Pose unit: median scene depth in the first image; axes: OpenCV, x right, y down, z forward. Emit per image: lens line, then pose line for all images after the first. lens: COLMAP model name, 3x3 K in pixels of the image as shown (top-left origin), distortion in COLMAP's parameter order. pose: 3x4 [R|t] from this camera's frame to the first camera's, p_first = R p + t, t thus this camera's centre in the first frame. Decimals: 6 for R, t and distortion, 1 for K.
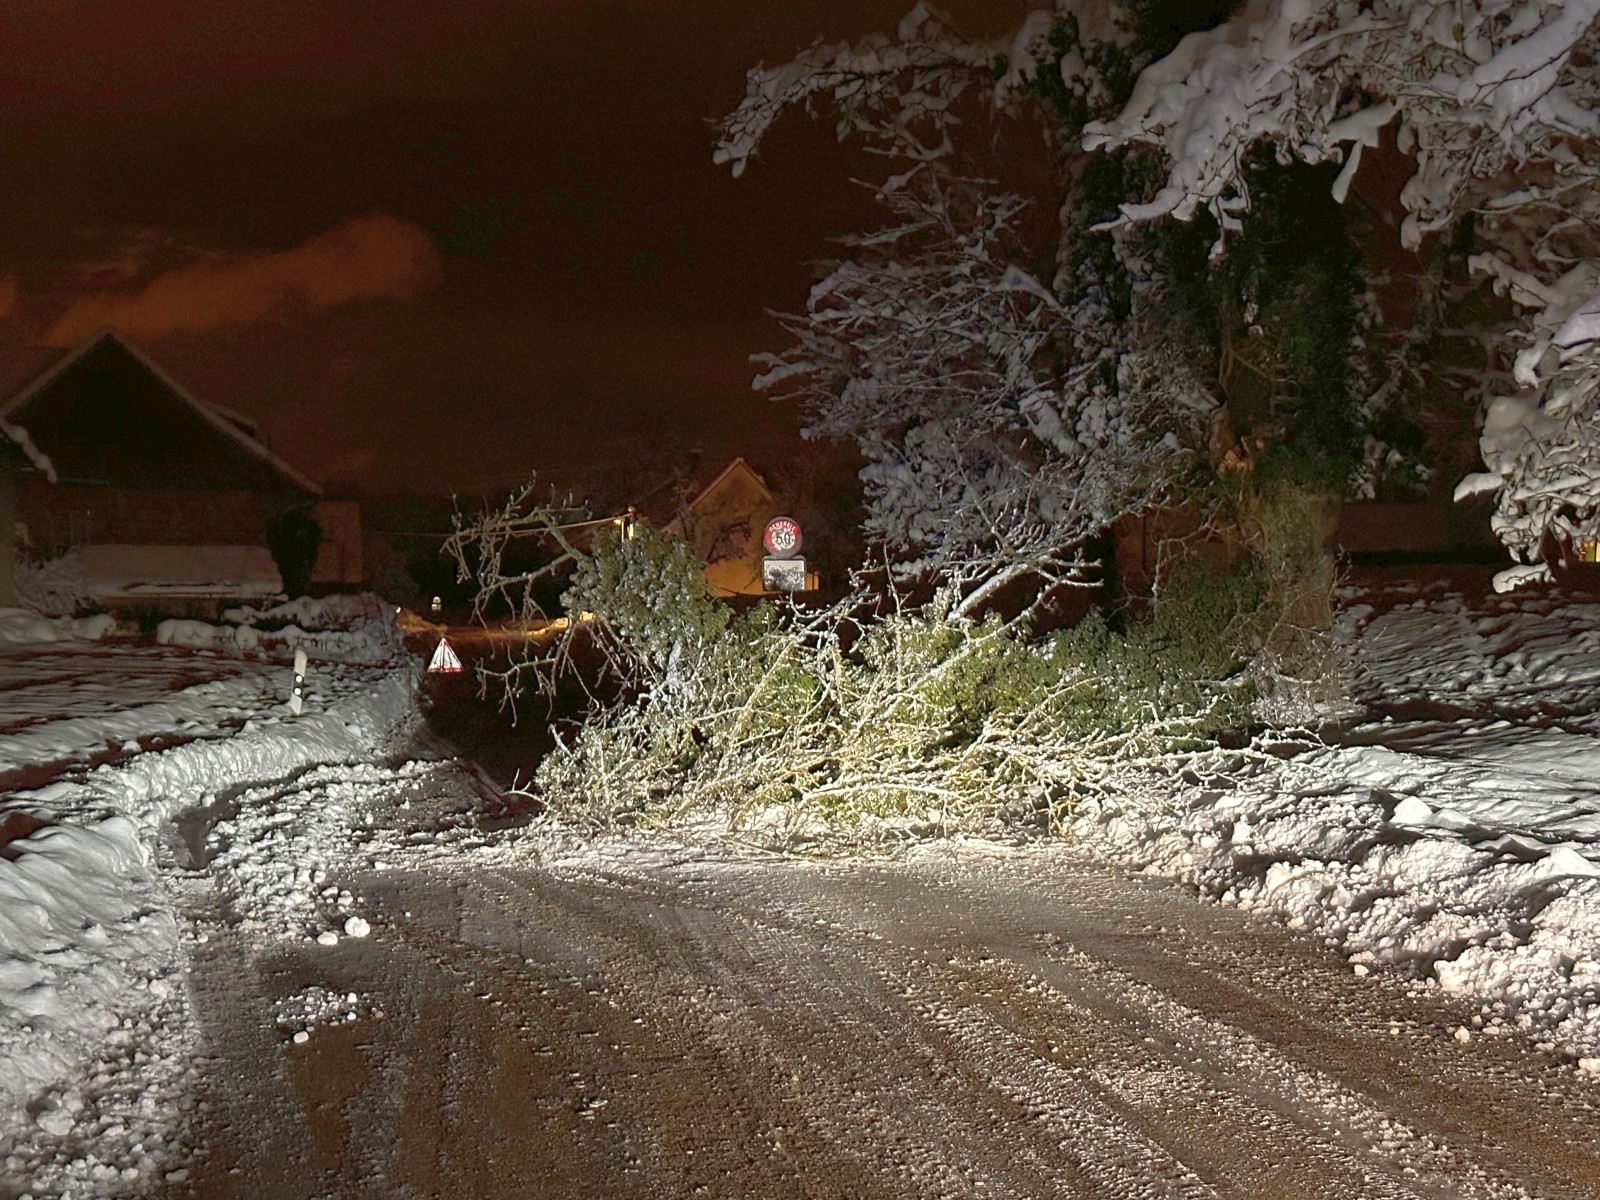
lens RADIAL K [[2423.7, 0, 800.3], [0, 2423.7, 599.8], [0, 0, 1]] dist [0.215840, 0.000000]
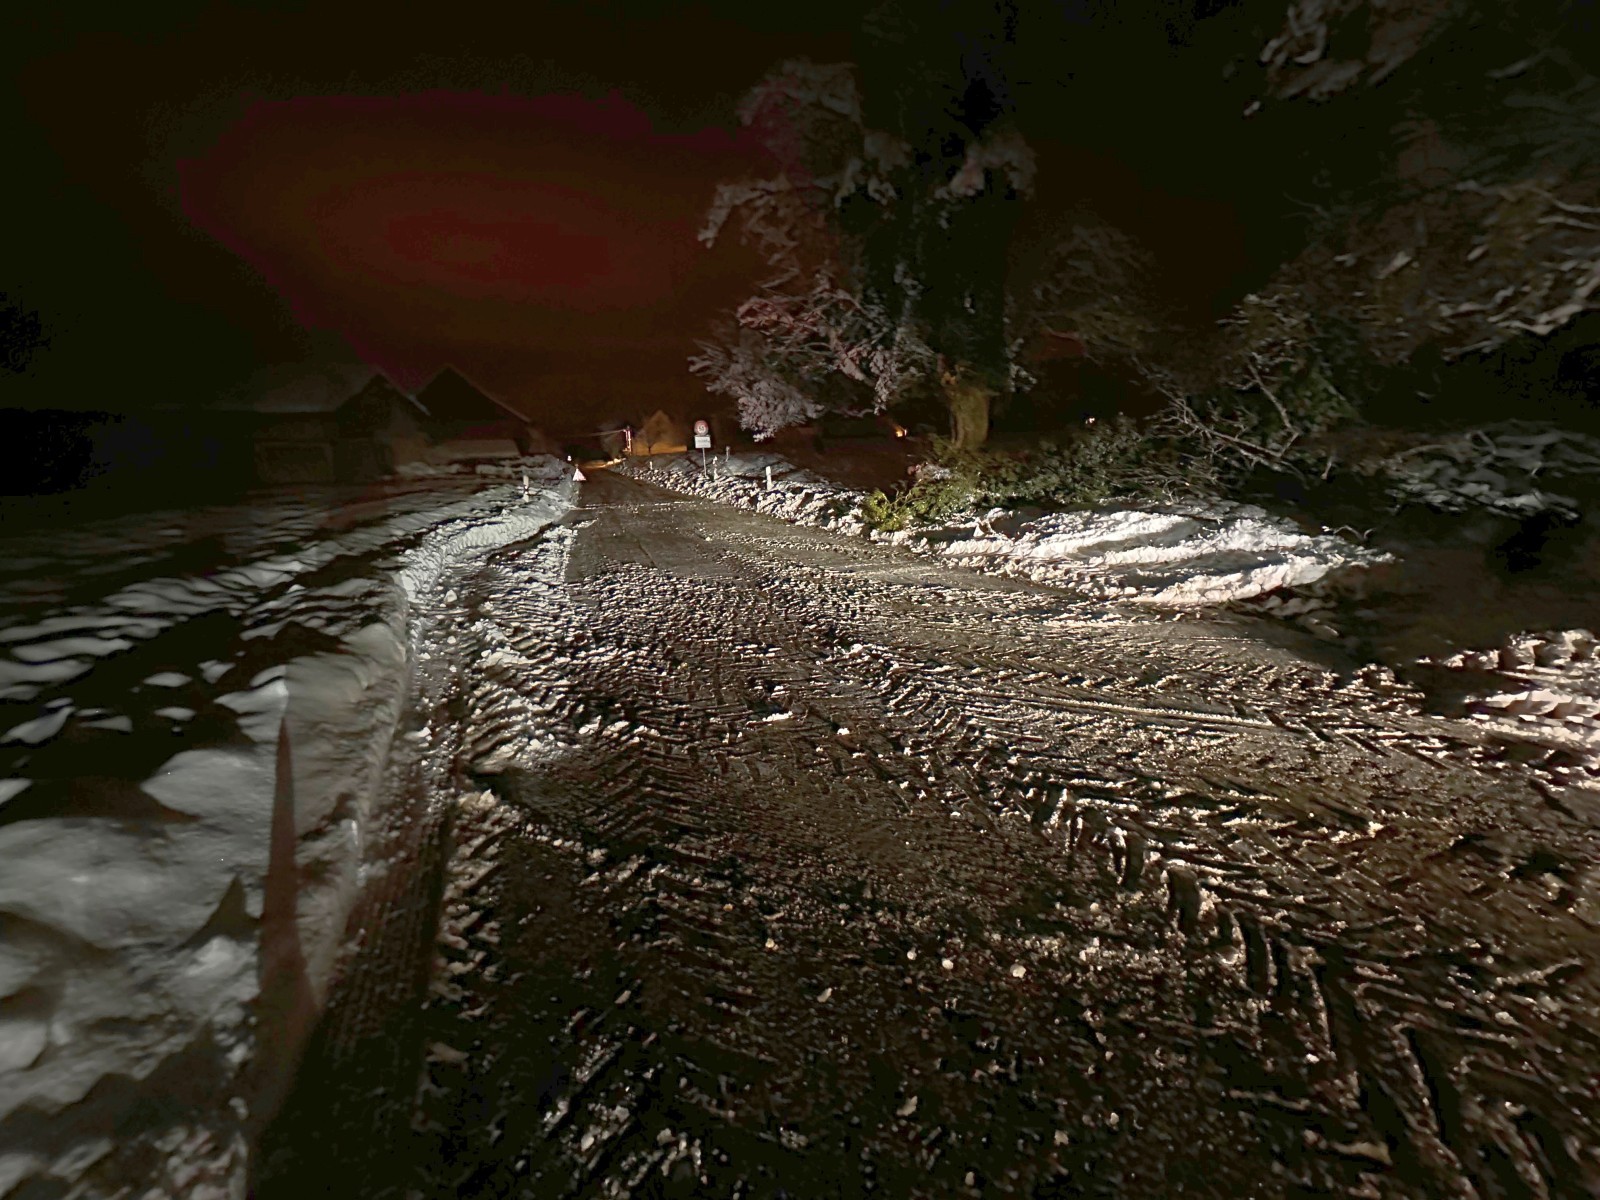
lens RADIAL K [[643.4, 0, 799.2], [0, 643.4, 599.6], [0, 0, 1]] dist [0.000567, 0.000020]
pose [[0.981560, -0.068144, 0.178597, -0.067557], [0.026805, 0.974136, 0.224368, 0.005721], [-0.189267, -0.215444, 0.957999, 0.349498]]
